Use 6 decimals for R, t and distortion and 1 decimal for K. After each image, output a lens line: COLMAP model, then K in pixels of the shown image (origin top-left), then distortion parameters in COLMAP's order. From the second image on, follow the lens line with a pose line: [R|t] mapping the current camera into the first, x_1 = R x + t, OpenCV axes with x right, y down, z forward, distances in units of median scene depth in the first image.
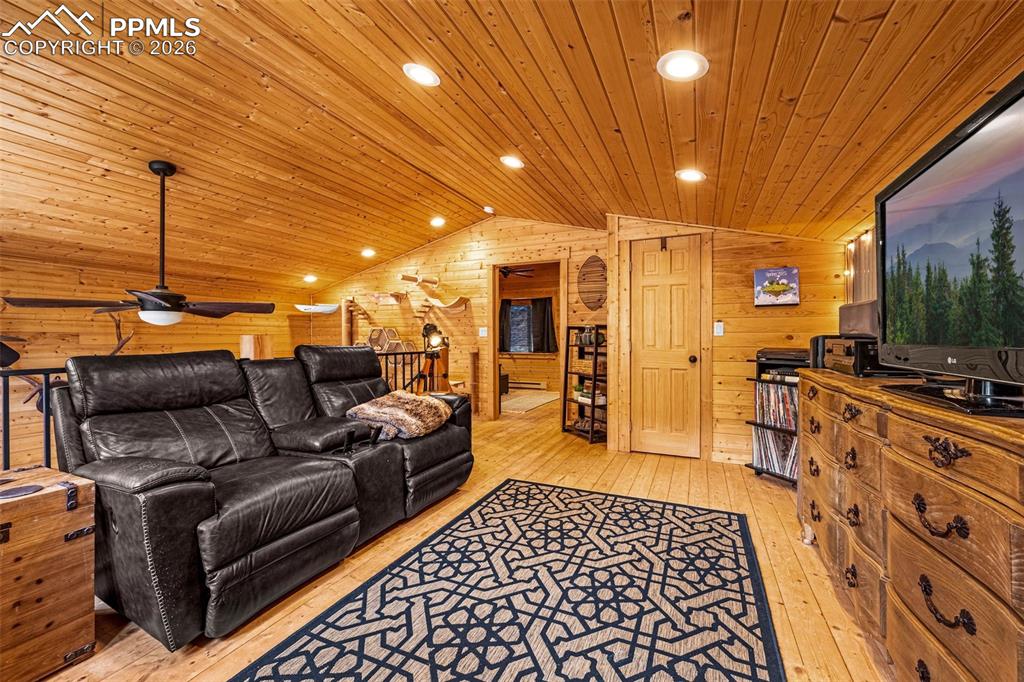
lens RADIAL K [[394.2, 0, 512.0], [0, 394.2, 341.0], [0, 0, 1]] dist [-0.000387, -0.000210]
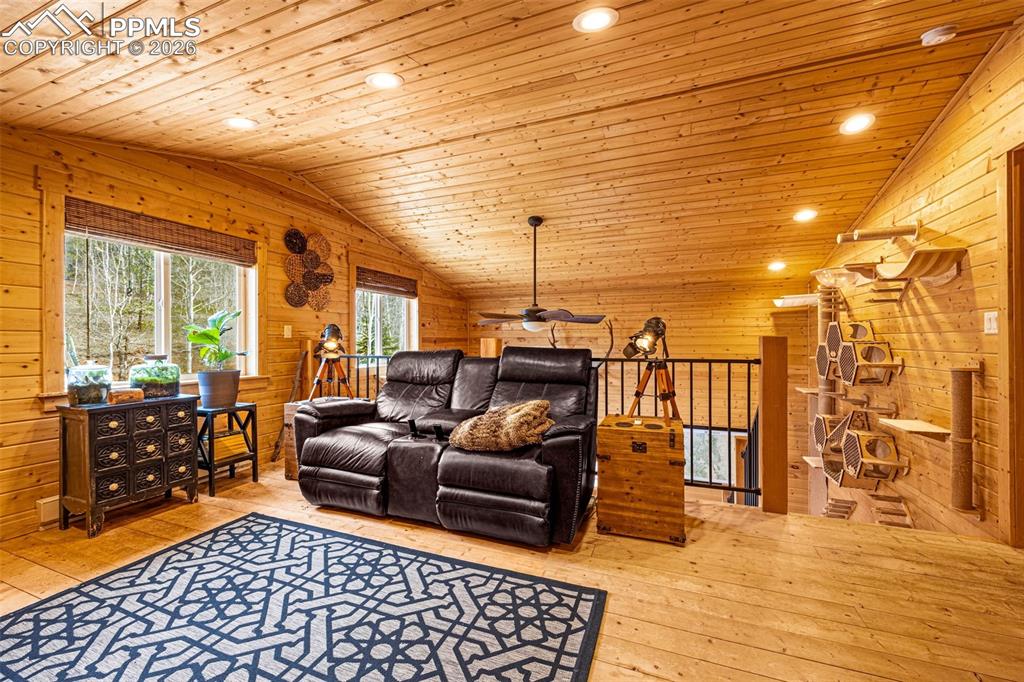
lens RADIAL K [[394.2, 0, 512.0], [0, 394.2, 341.0], [0, 0, 1]] dist [-0.000387, -0.000210]
pose [[0.076226, -0.002559, -0.997087, 0.695175], [-0.002907, 0.999992, -0.002789, -0.001220], [0.997086, 0.003111, 0.076218, 1.075485]]
